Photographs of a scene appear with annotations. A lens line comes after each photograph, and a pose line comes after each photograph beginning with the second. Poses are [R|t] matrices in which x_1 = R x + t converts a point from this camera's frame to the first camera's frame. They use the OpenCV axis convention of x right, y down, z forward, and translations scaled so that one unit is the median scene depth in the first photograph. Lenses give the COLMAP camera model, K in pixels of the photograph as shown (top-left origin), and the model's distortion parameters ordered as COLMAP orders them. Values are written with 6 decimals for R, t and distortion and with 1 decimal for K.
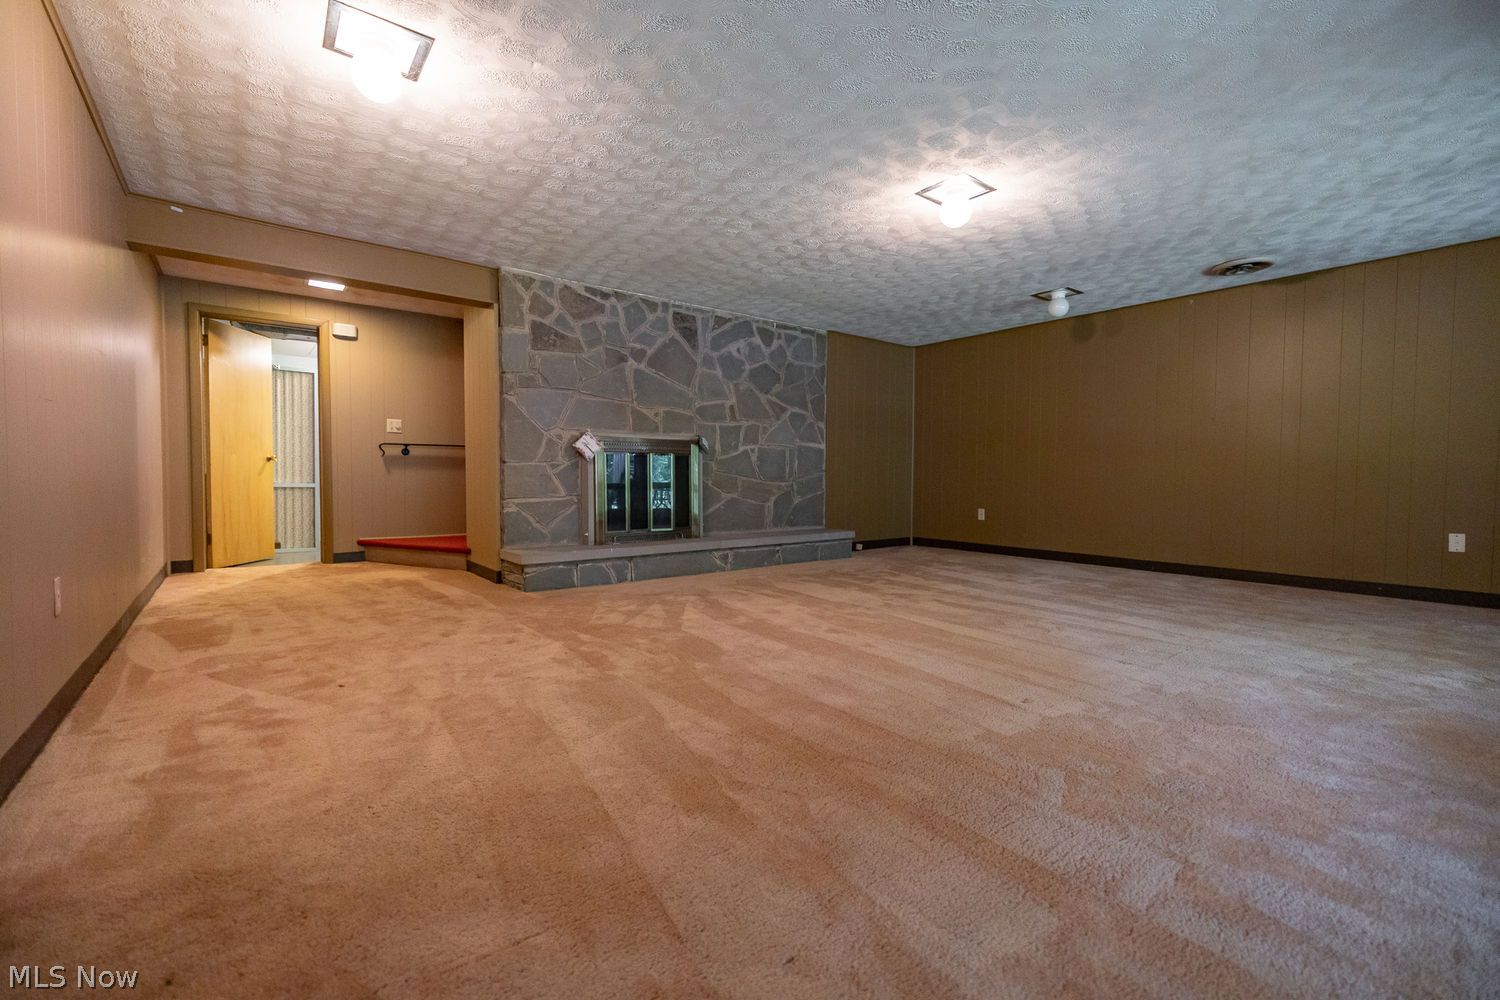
lens RADIAL K [[648.9, 0, 750.0], [0, 648.9, 500.0], [0, 0, 1]] dist [0.000848, -0.000025]
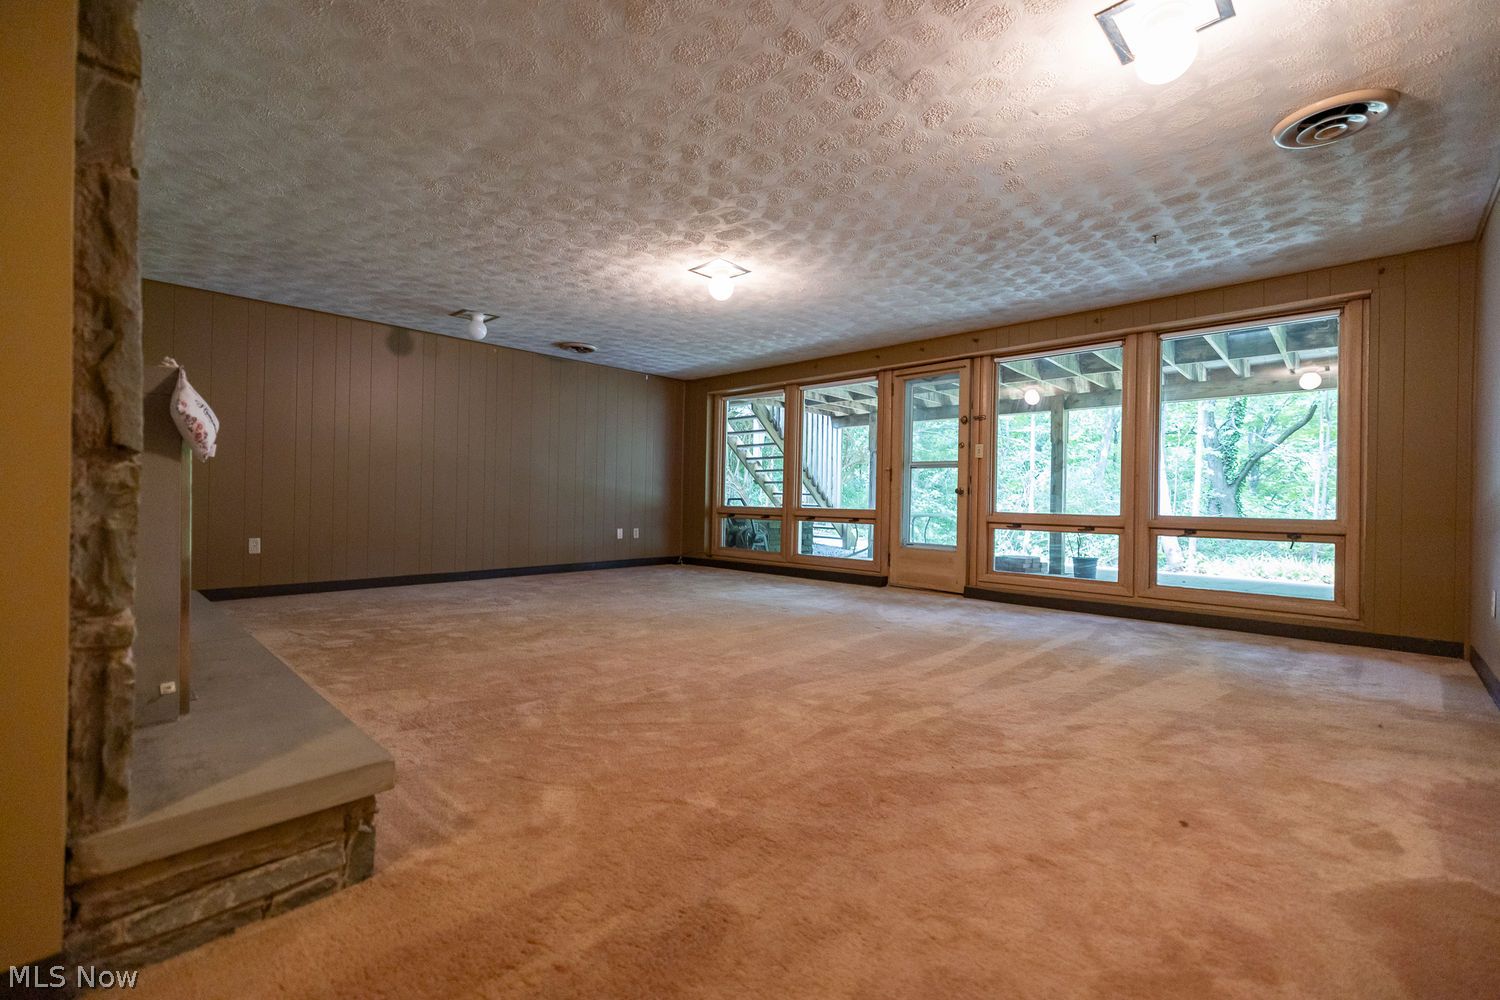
lens RADIAL K [[648.9, 0, 750.0], [0, 648.9, 500.0], [0, 0, 1]] dist [0.000848, -0.000025]
pose [[-0.146118, -0.003419, 0.989261, -0.591692], [0.019119, 0.999797, 0.006279, -0.030357], [-0.989082, 0.019832, -0.146023, 0.737578]]
